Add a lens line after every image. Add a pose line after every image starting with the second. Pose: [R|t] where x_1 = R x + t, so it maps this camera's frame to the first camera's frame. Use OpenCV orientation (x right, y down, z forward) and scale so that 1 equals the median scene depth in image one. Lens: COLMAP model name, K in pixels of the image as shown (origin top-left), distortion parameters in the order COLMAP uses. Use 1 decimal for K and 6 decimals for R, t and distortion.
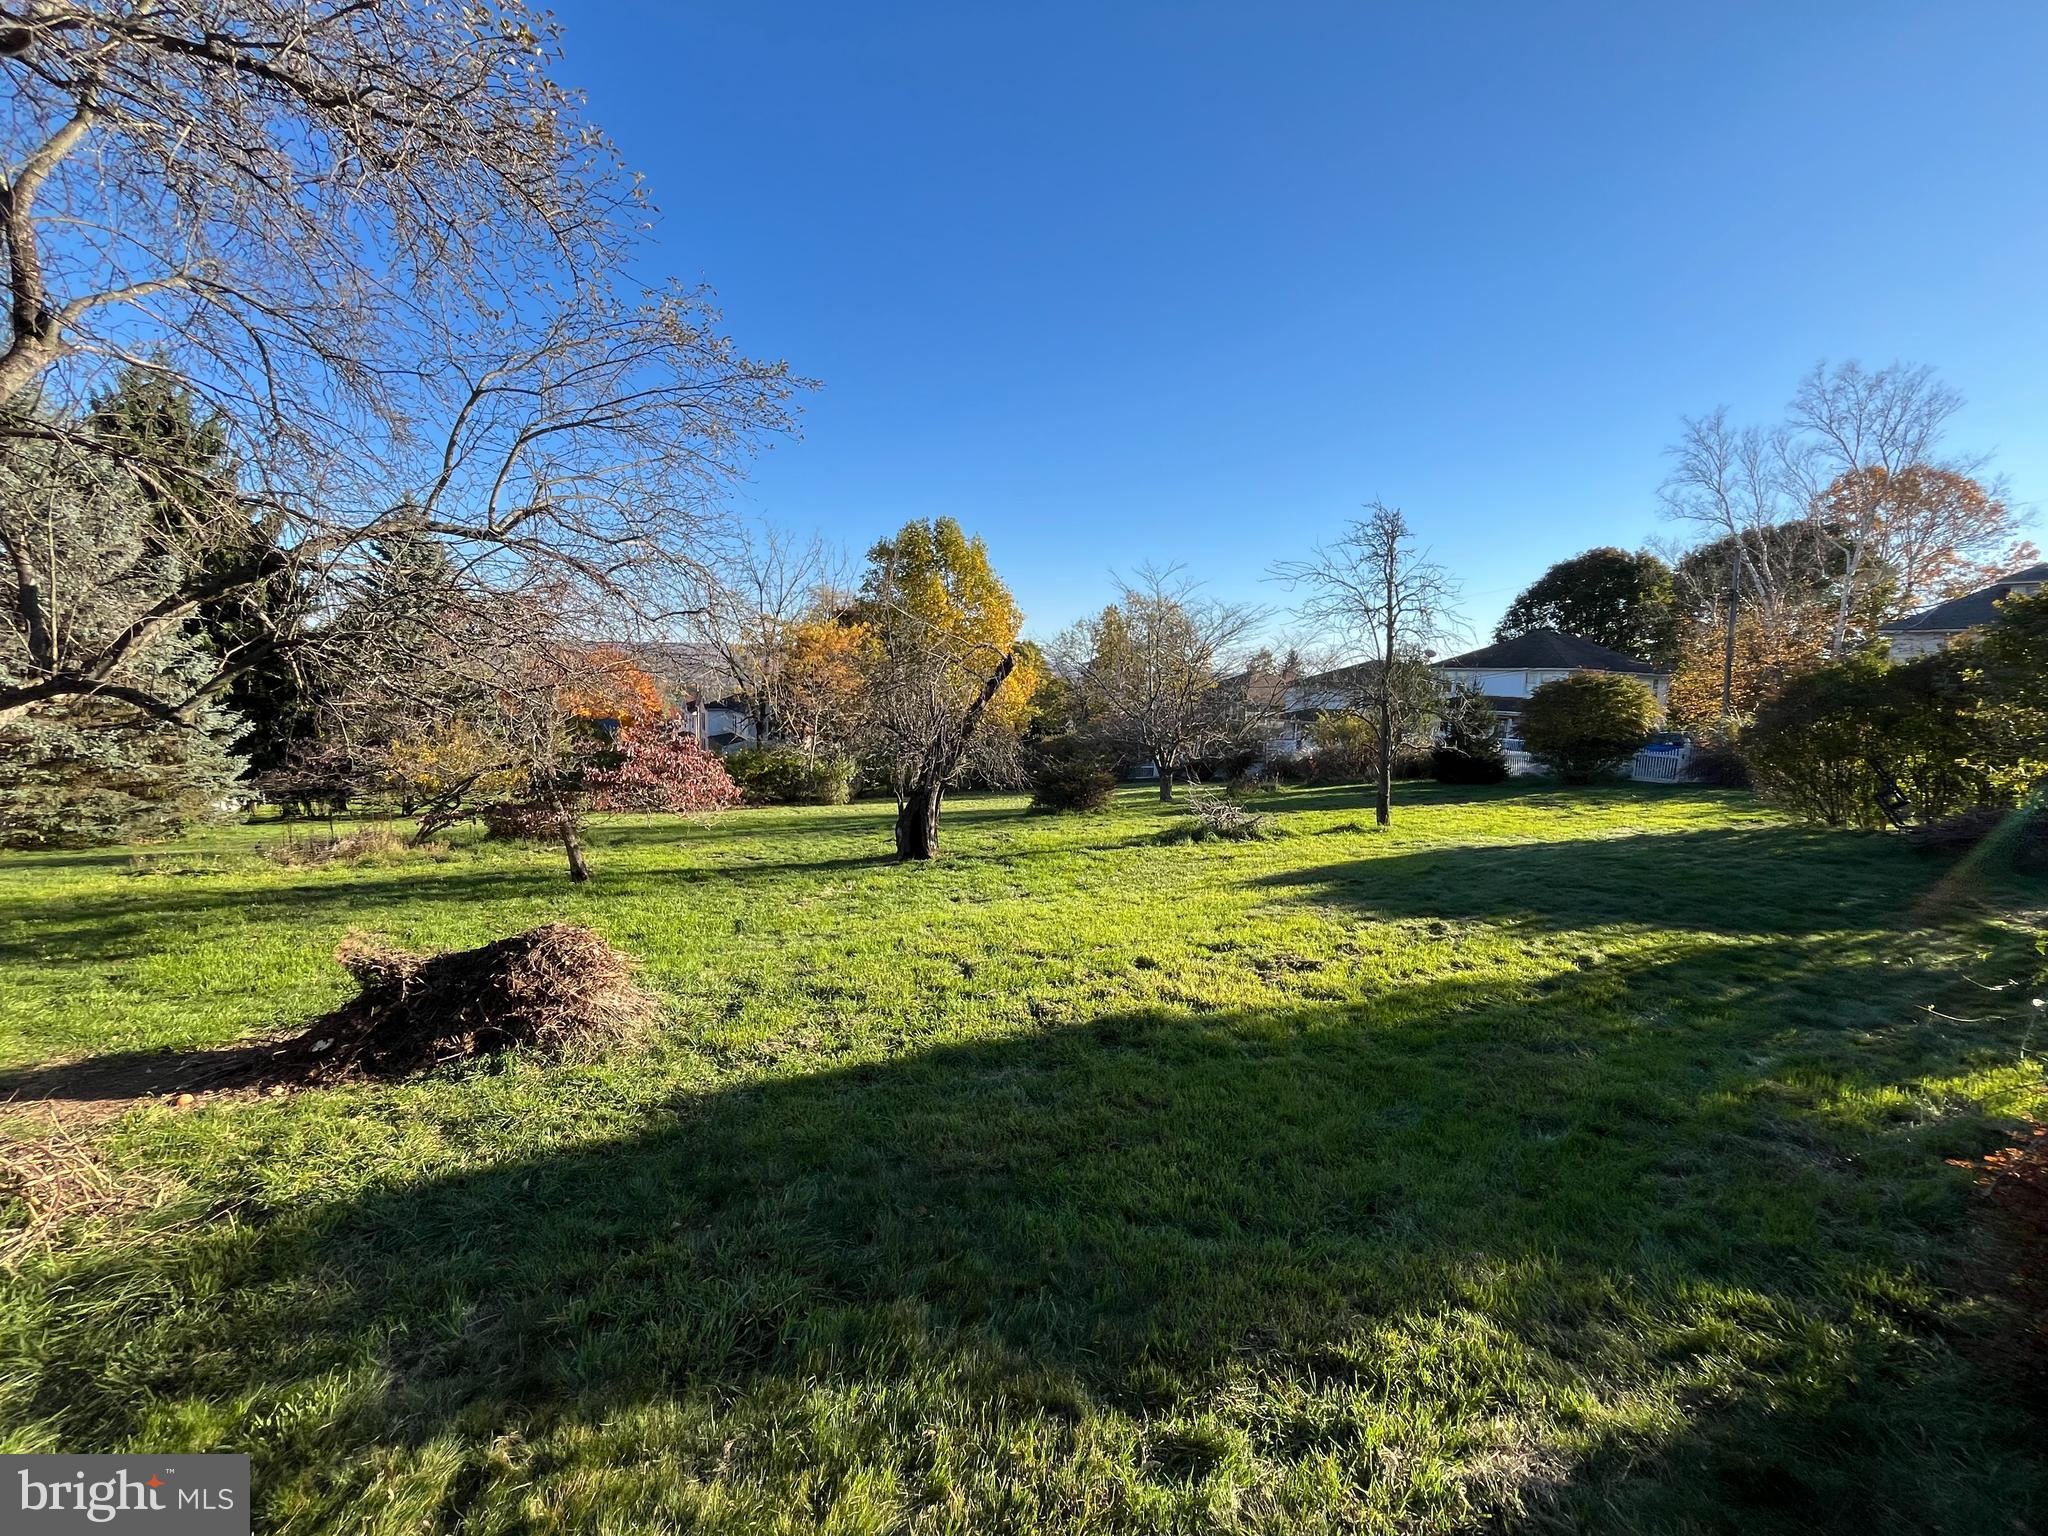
lens RADIAL K [[832.5, 0, 1024.8], [0, 832.5, 763.4], [0, 0, 1]] dist [-0.003041, 0.000028]
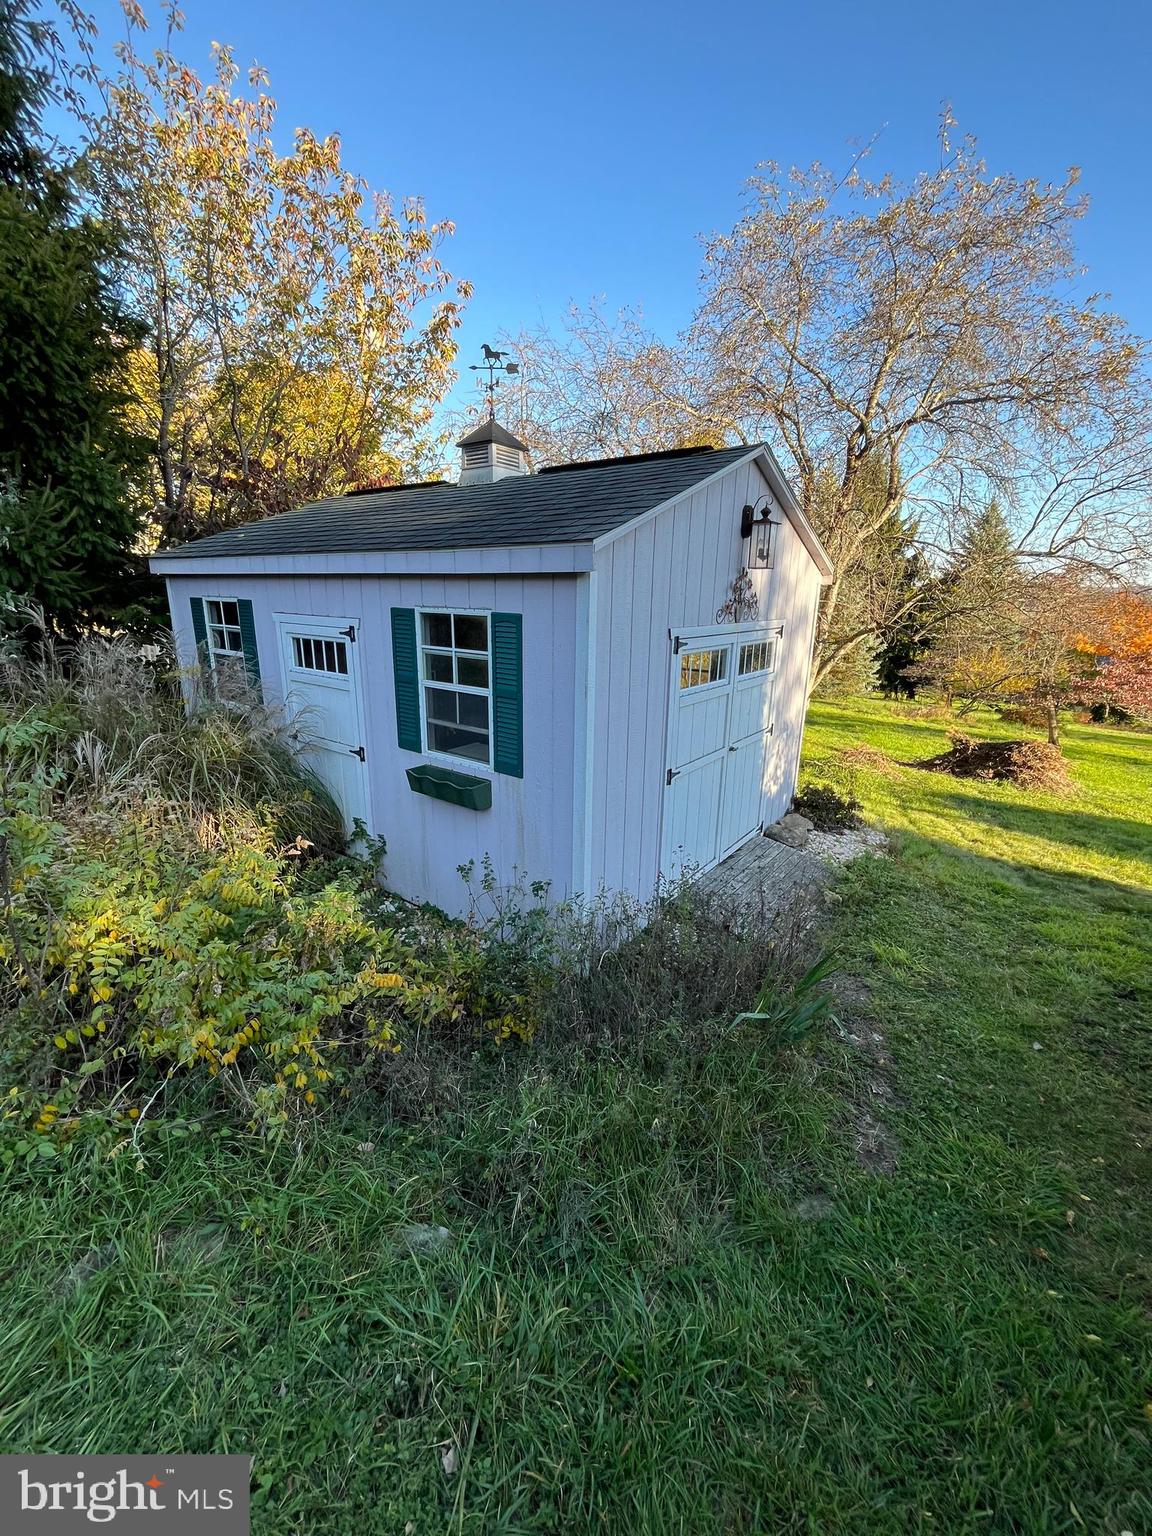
lens RADIAL K [[624.4, 0, 576.4], [0, 624.4, 765.1], [0, 0, 1]] dist [-0.003041, 0.000028]
pose [[0.390053, 0.221027, -0.893871, 0.378548], [-0.105903, 0.975090, 0.194897, 0.053594], [0.914682, 0.018644, 0.403744, -0.657560]]
